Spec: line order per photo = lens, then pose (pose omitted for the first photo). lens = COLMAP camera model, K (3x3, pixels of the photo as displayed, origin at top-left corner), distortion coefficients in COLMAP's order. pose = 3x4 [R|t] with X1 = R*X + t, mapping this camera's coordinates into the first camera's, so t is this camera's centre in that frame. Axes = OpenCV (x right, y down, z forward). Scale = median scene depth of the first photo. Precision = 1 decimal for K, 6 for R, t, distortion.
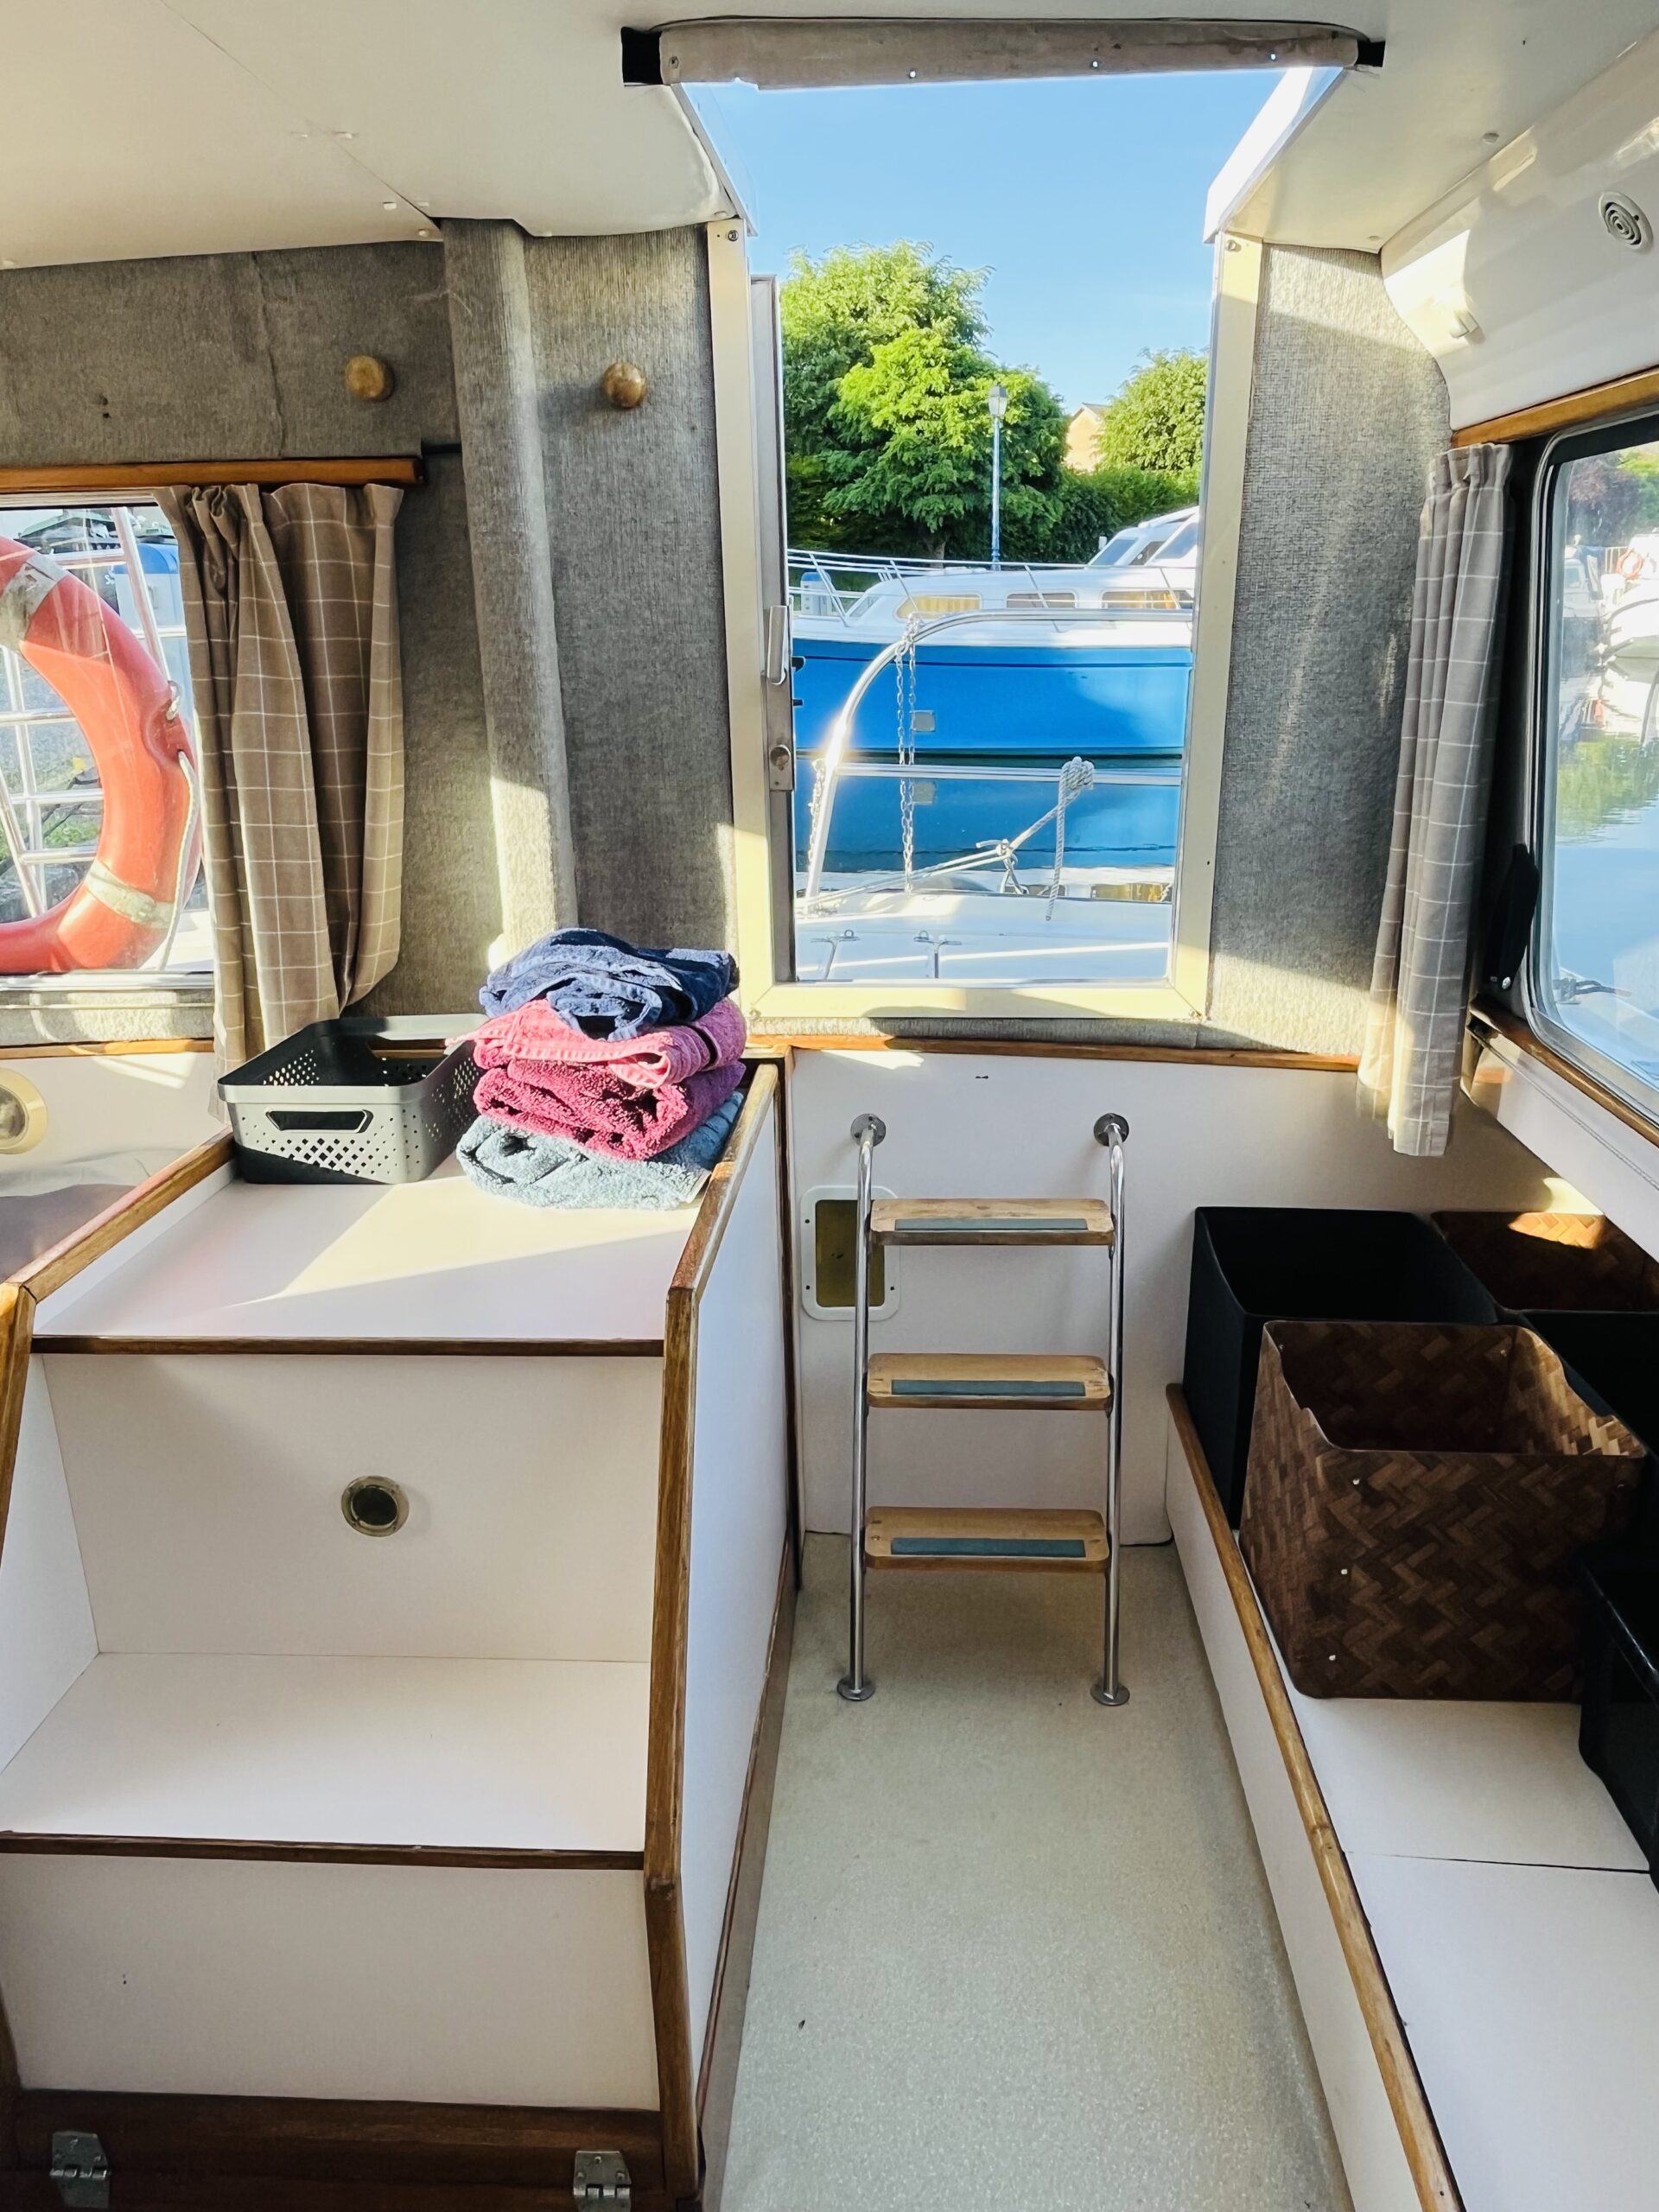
lens RADIAL K [[1489.3, 0, 828.5], [0, 1489.3, 1095.6], [0, 0, 1]] dist [0.004559, -0.007300]
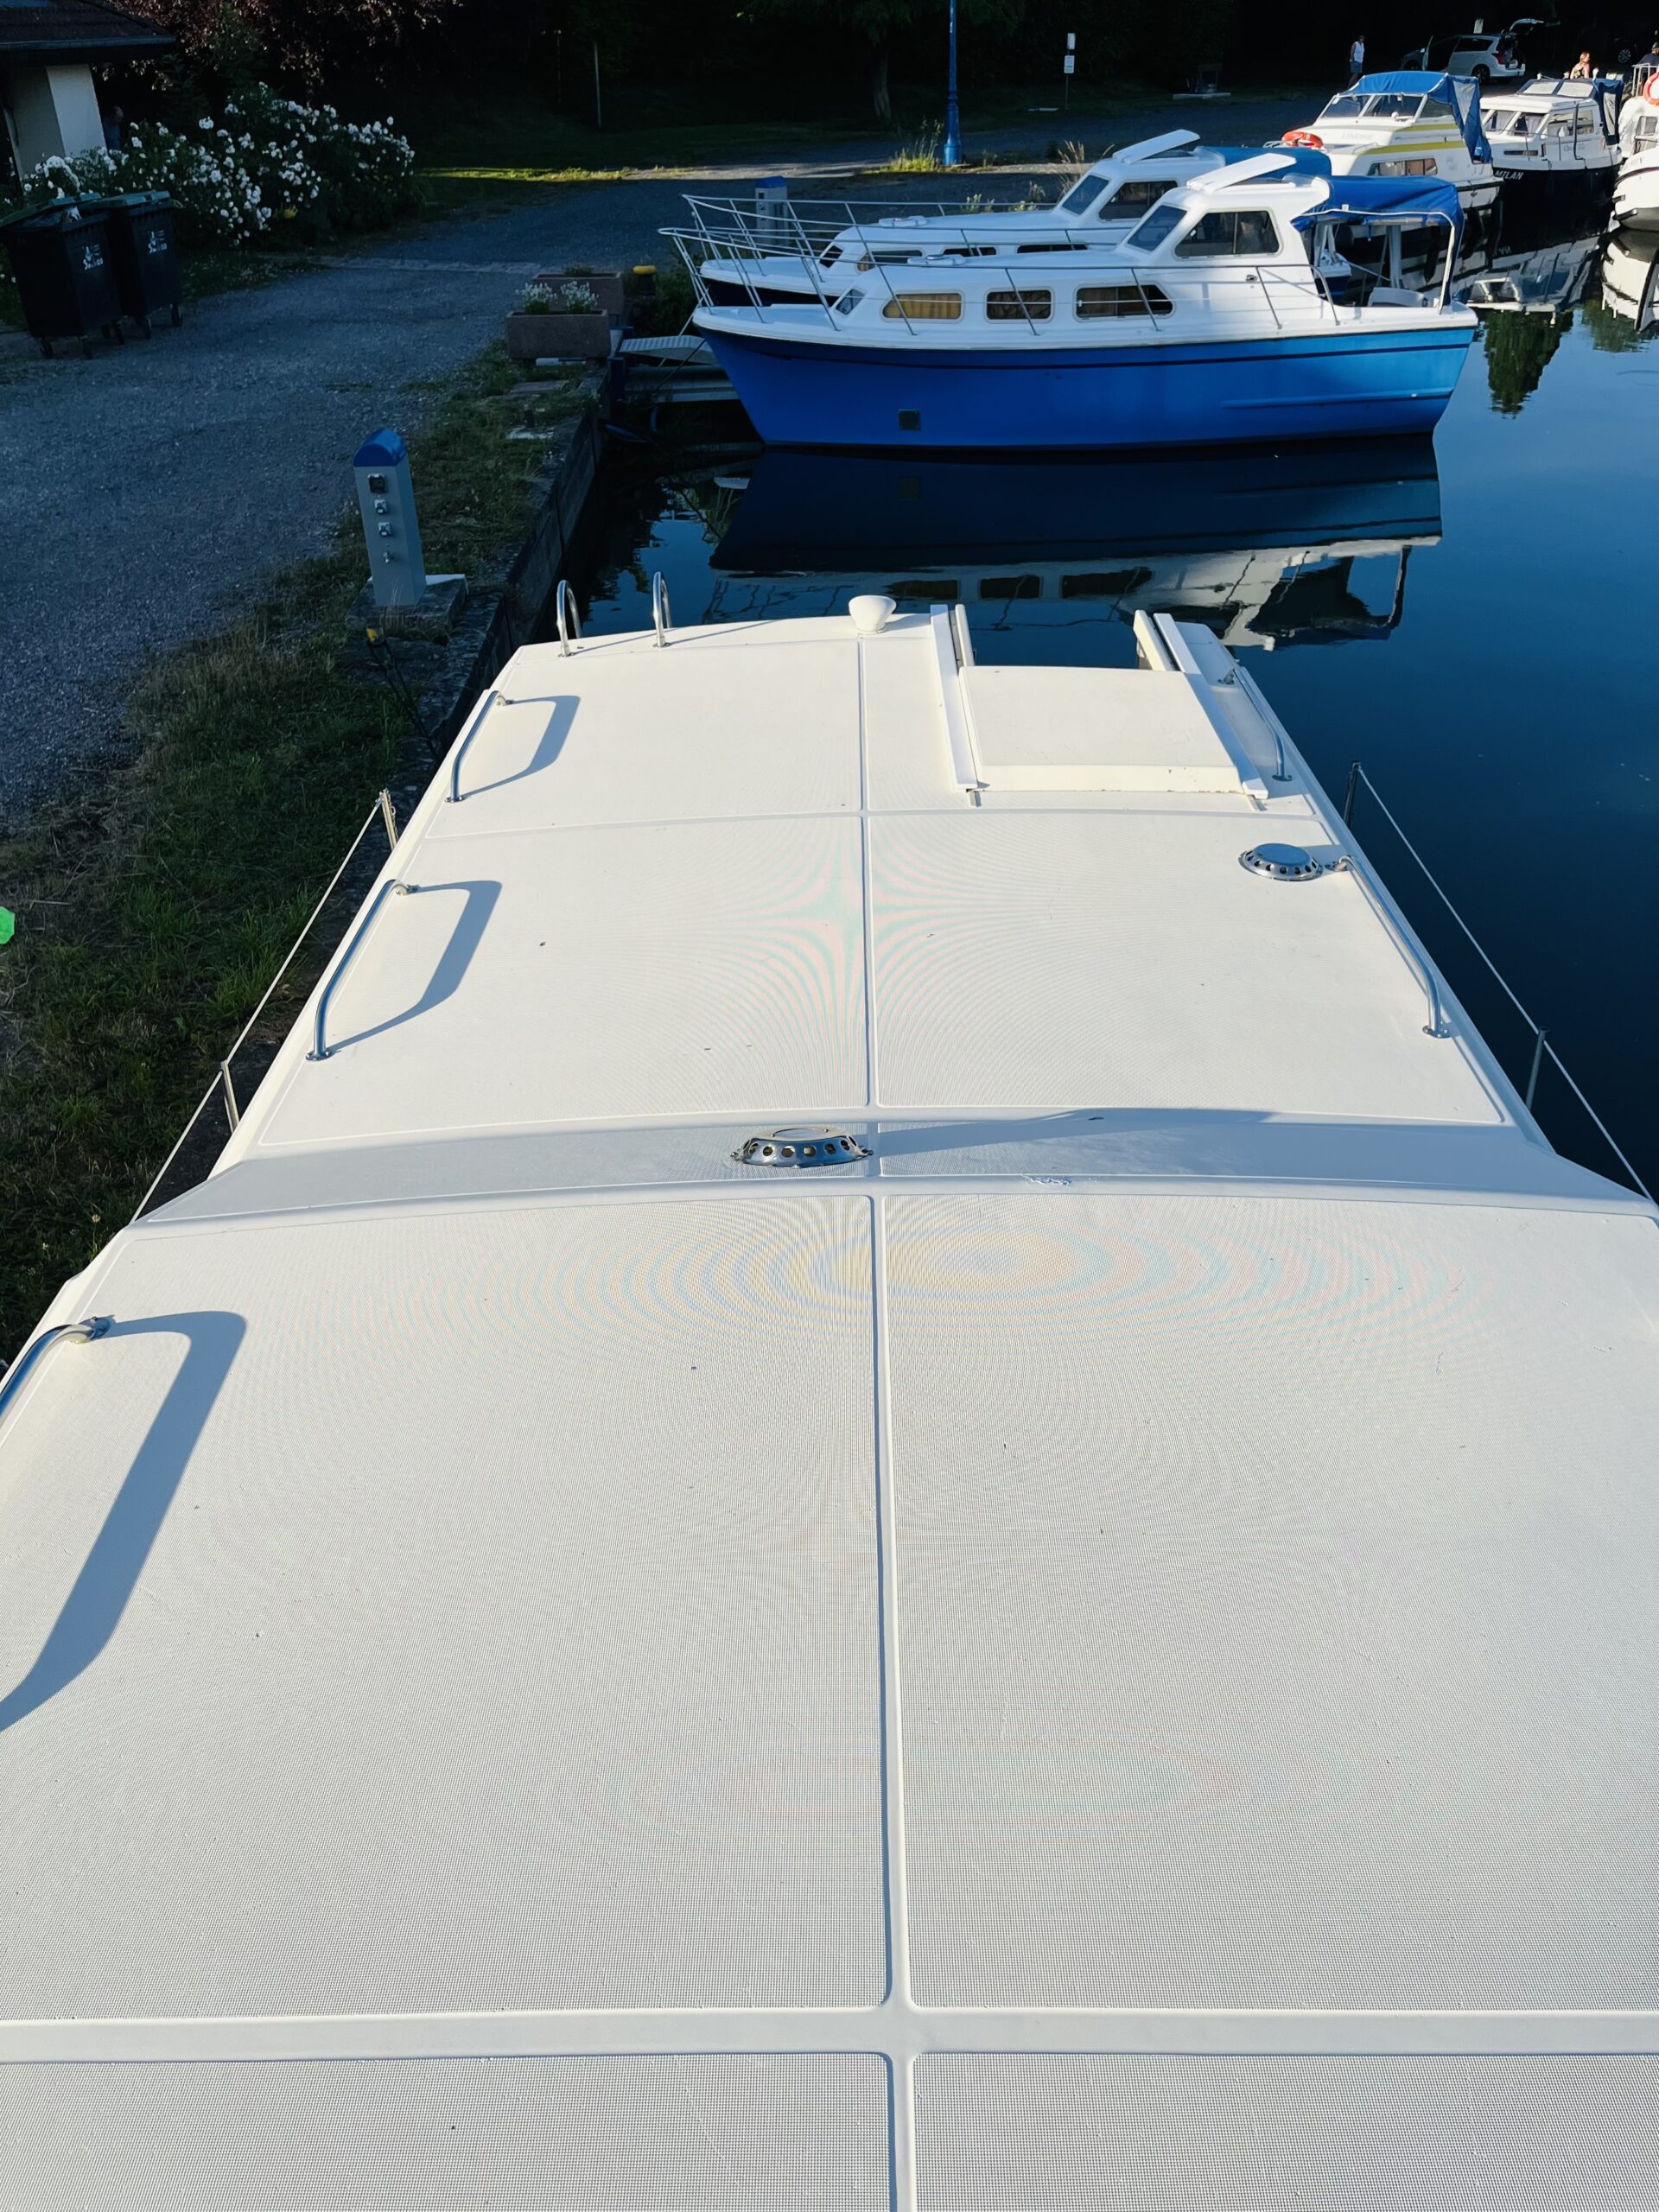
lens RADIAL K [[1678.0, 0, 826.1], [0, 1678.0, 1111.1], [0, 0, 1]] dist [0.036642, -0.074146]
pose [[0.998540, -0.038631, 0.037764, -0.345337], [0.028125, 0.968570, 0.247144, -0.430315], [-0.046124, -0.245721, 0.968243, -1.631282]]
